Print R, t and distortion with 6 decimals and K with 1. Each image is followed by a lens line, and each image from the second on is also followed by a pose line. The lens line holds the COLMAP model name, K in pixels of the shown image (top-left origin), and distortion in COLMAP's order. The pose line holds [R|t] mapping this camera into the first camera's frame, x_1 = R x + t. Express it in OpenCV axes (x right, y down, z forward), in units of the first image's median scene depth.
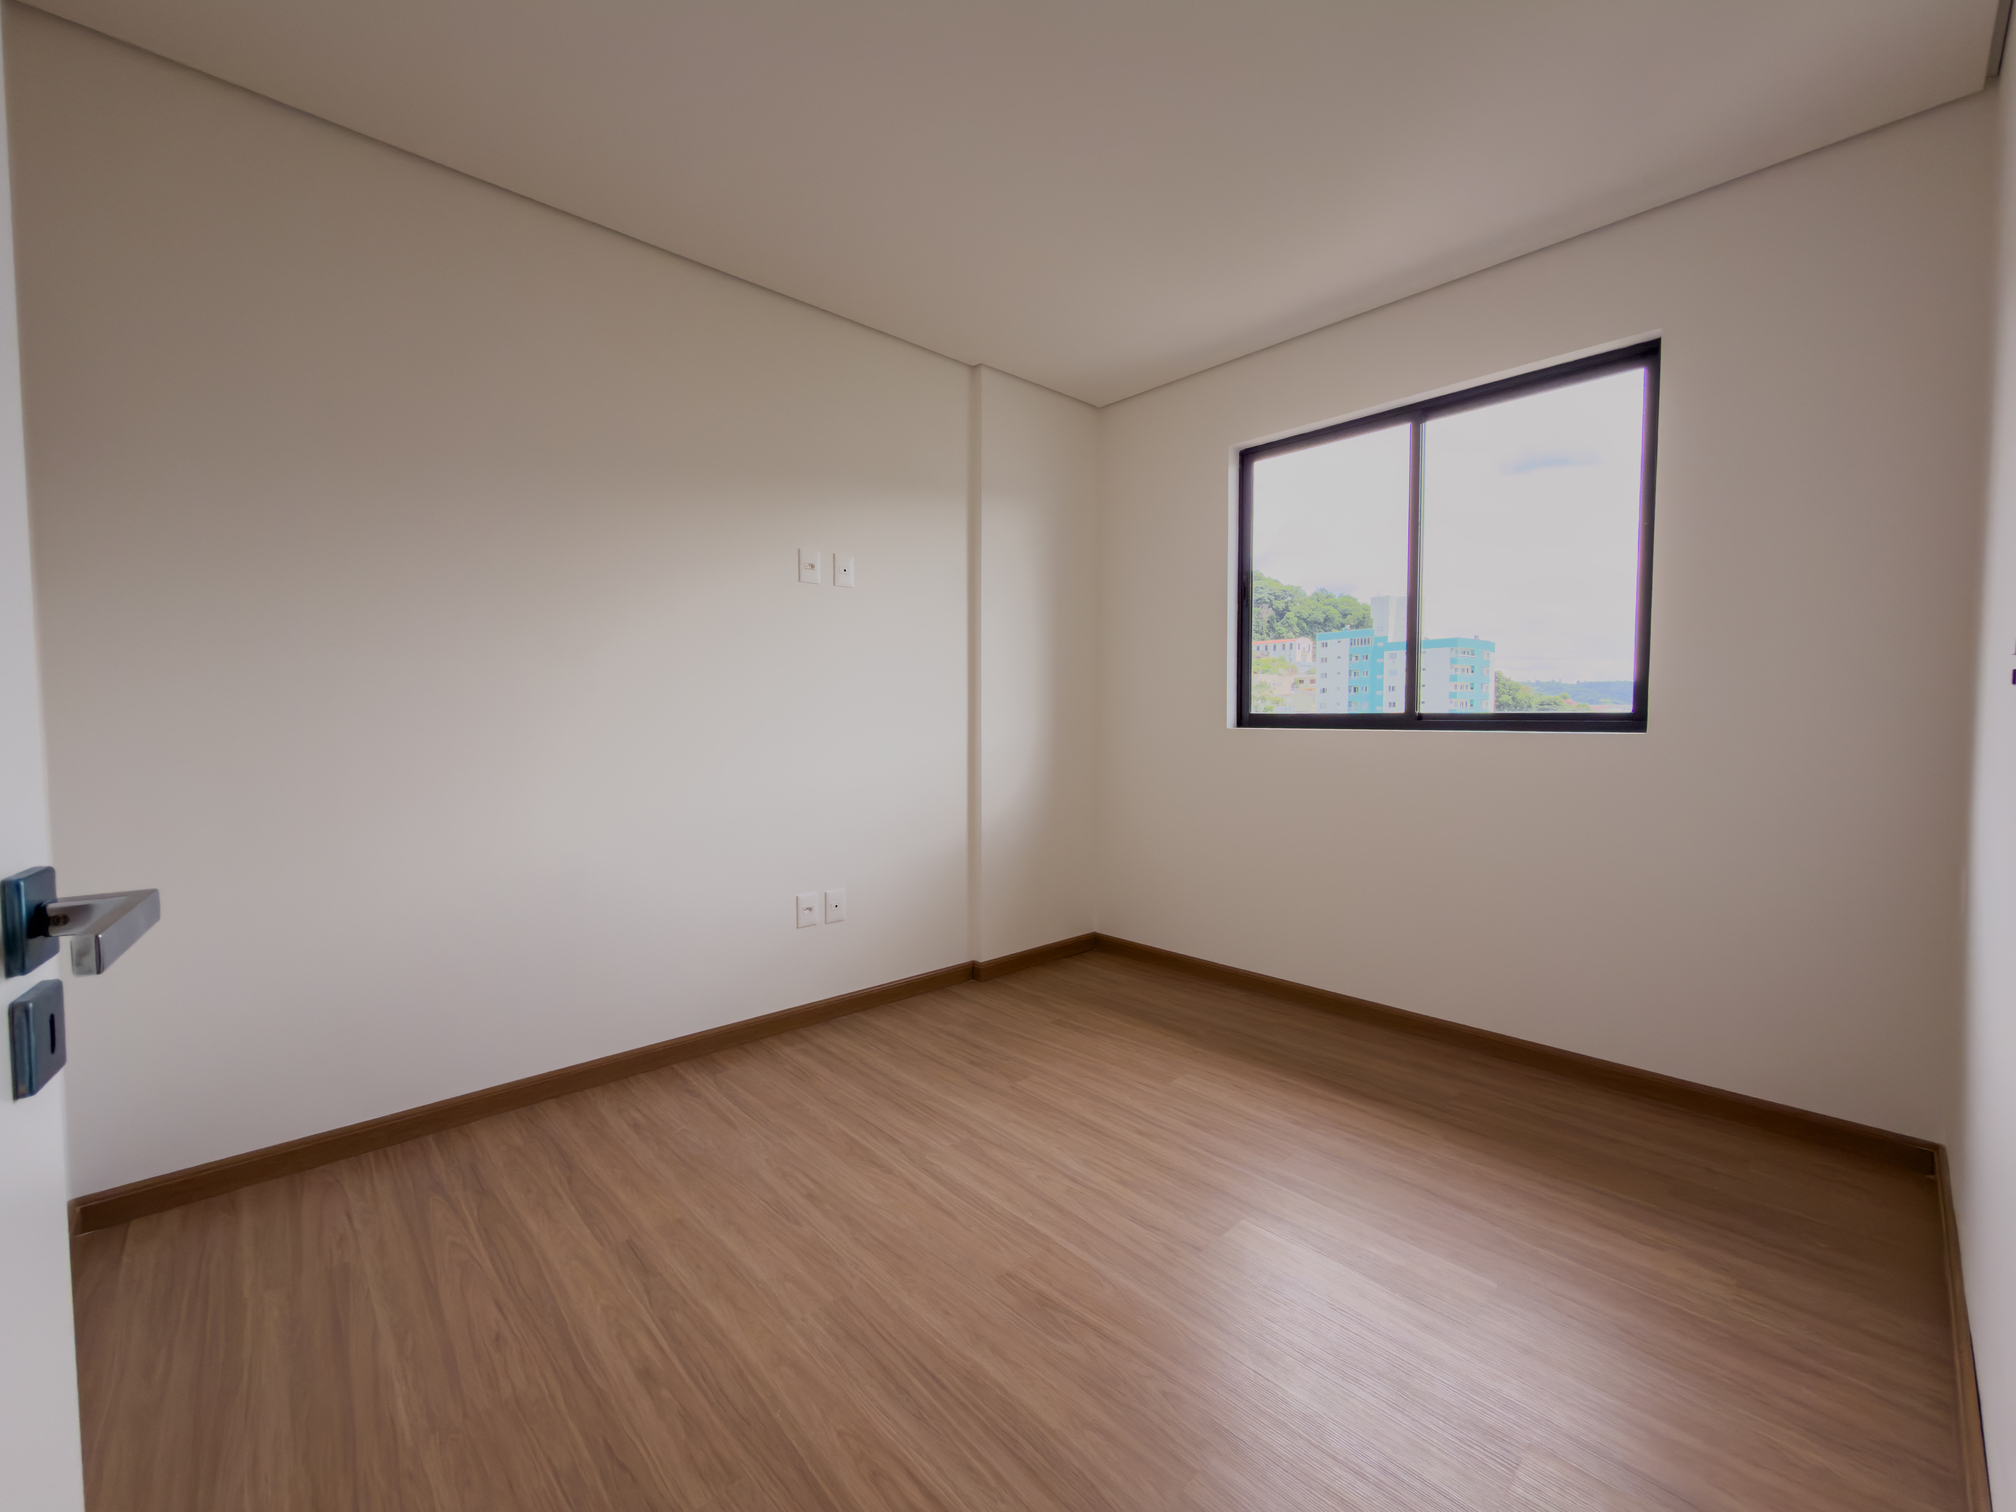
lens RADIAL K [[810.7, 0, 989.6], [0, 810.7, 740.1], [0, 0, 1]] dist [0.023787, 0.000338]
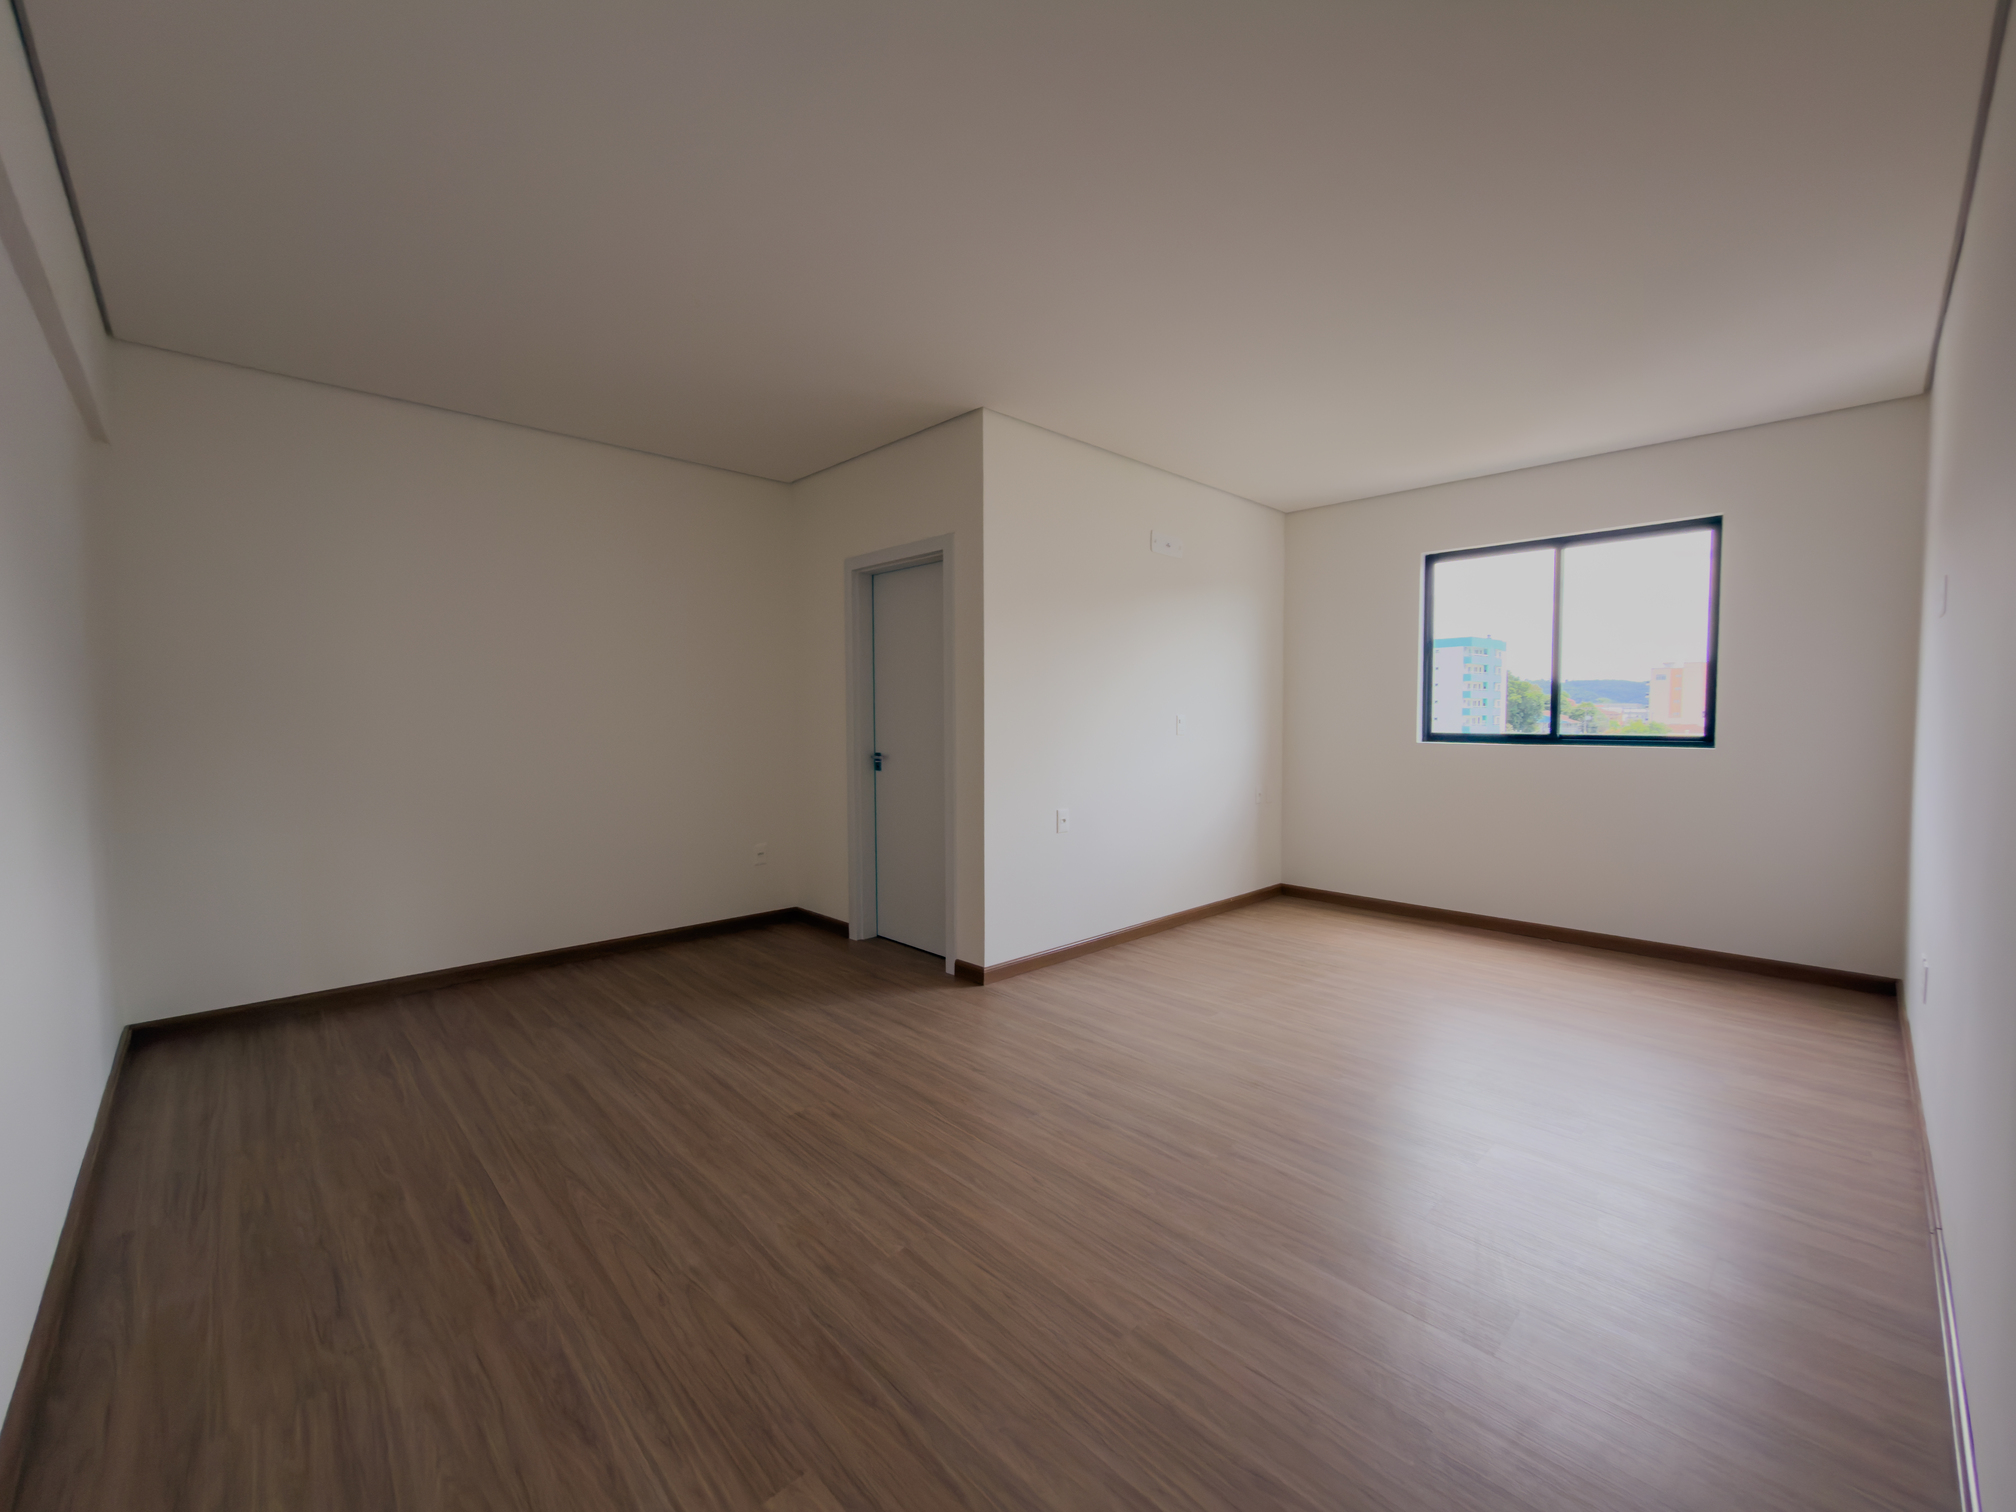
lens RADIAL K [[810.7, 0, 992.8], [0, 810.7, 746.6], [0, 0, 1]] dist [0.023787, 0.000338]
pose [[0.999982, -0.005358, -0.002512, -0.507155], [0.005379, 0.999949, 0.008535, -0.026841], [0.002466, -0.008549, 0.999960, -0.520620]]
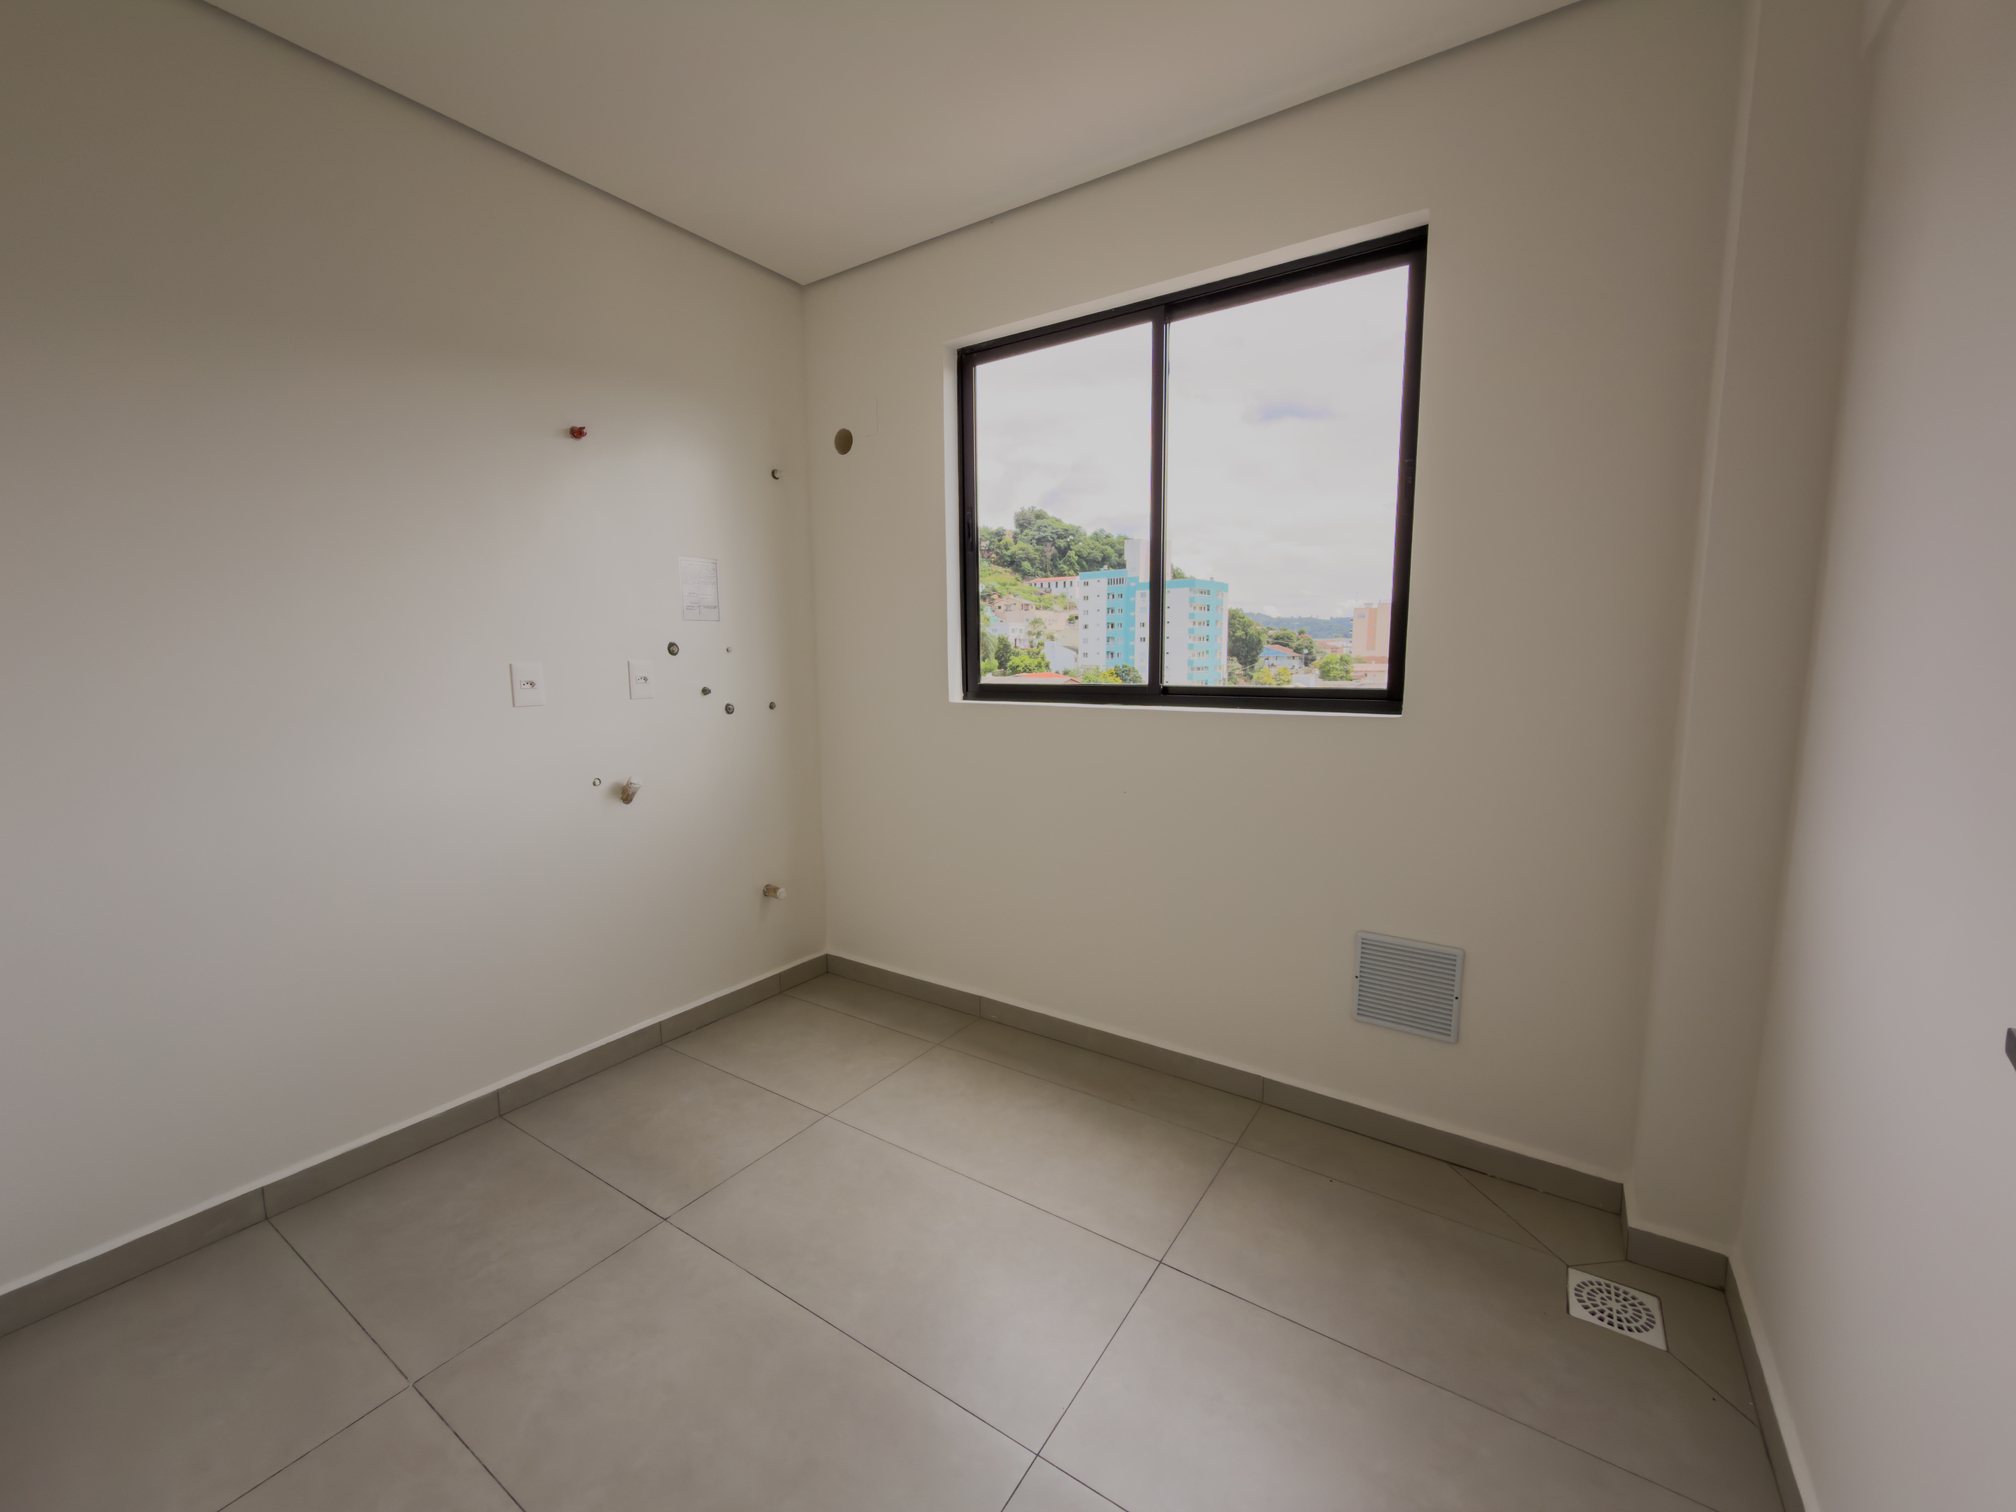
lens RADIAL K [[810.7, 0, 981.7], [0, 810.7, 730.2], [0, 0, 1]] dist [0.023787, 0.000338]
pose [[0.970367, -0.034102, 0.239218, 0.135196], [0.018251, 0.997507, 0.068167, -0.044169], [-0.240946, -0.061781, 0.968570, 0.221978]]
